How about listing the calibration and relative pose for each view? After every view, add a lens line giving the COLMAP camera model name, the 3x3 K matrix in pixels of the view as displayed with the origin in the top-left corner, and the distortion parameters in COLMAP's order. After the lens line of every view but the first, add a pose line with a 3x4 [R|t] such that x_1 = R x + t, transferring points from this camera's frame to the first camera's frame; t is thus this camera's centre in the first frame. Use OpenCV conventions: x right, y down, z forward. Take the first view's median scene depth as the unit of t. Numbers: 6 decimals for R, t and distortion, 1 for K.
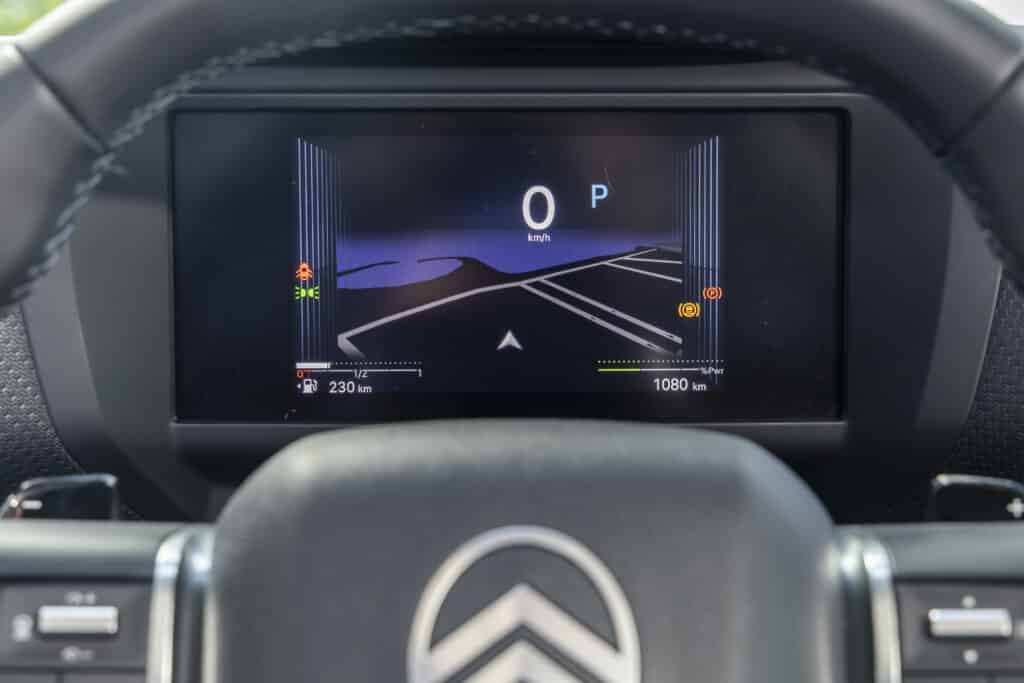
lens RADIAL K [[1962.3, 0, 504.3], [0, 1962.3, 340.3], [0, 0, 1]] dist [-0.002116, 0.000000]
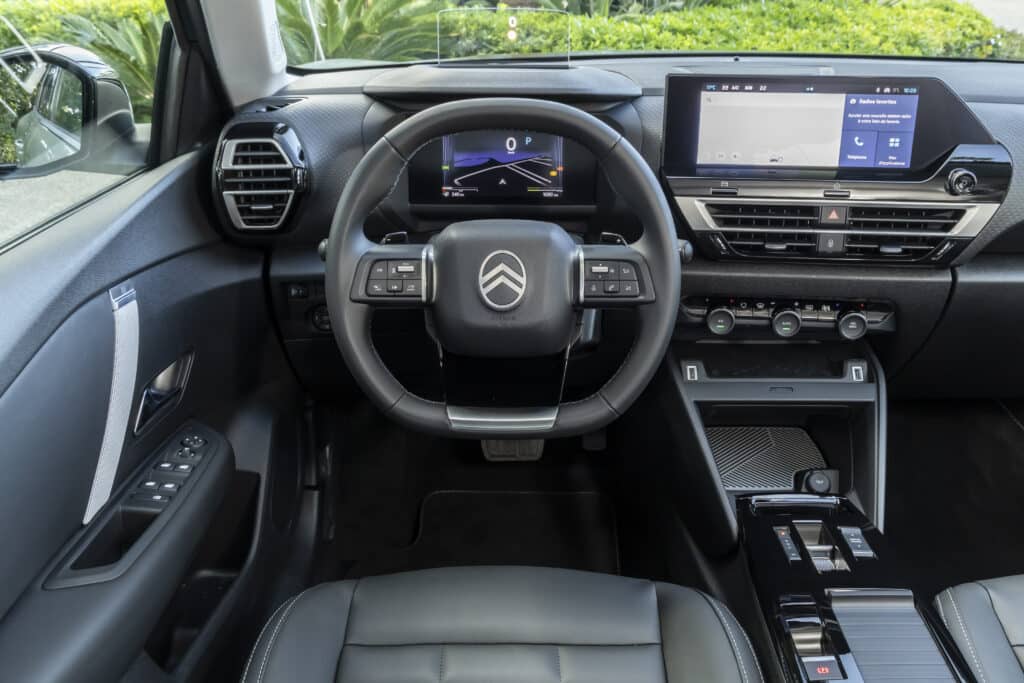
lens RADIAL K [[981.8, 0, 517.1], [0, 981.8, 337.7], [0, 0, 1]] dist [-0.001843, 0.000000]
pose [[0.999989, 0.000936, 0.004692, 0.030945], [-0.002094, 0.967395, 0.253263, -0.267614], [-0.004302, -0.253270, 0.967386, -1.194867]]
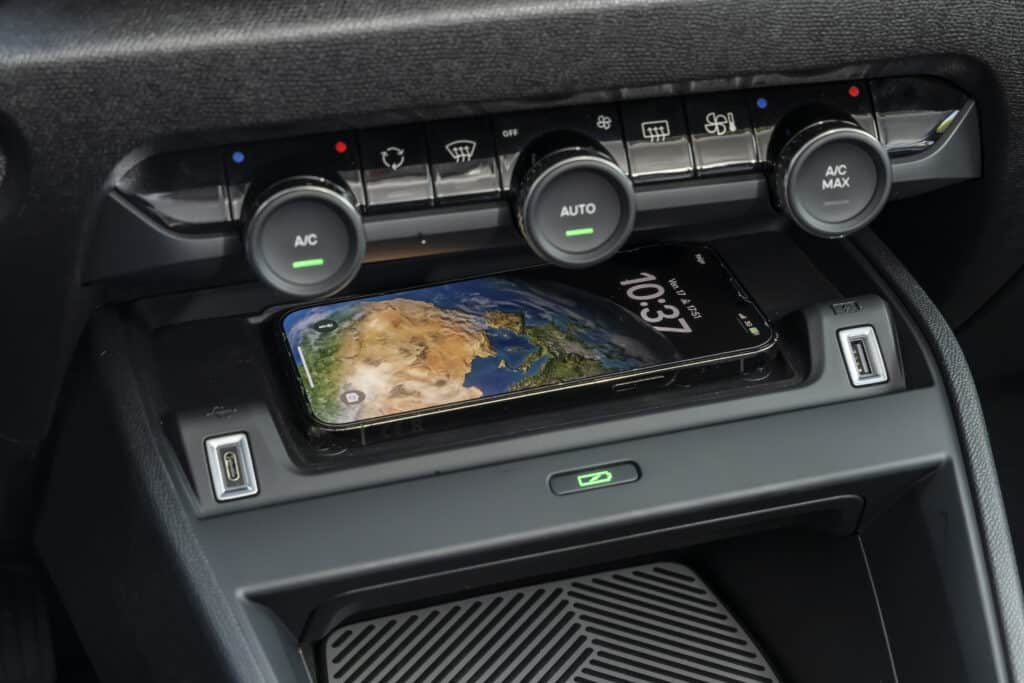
lens RADIAL K [[1962.3, 0, 512.8], [0, 1962.3, 340.7], [0, 0, 1]] dist [-0.002116, 0.000000]
pose [[0.960374, -0.159270, 0.228724, 0.428050], [0.081744, 0.945509, 0.315167, 0.042227], [-0.266458, -0.283981, 0.921062, 0.194176]]
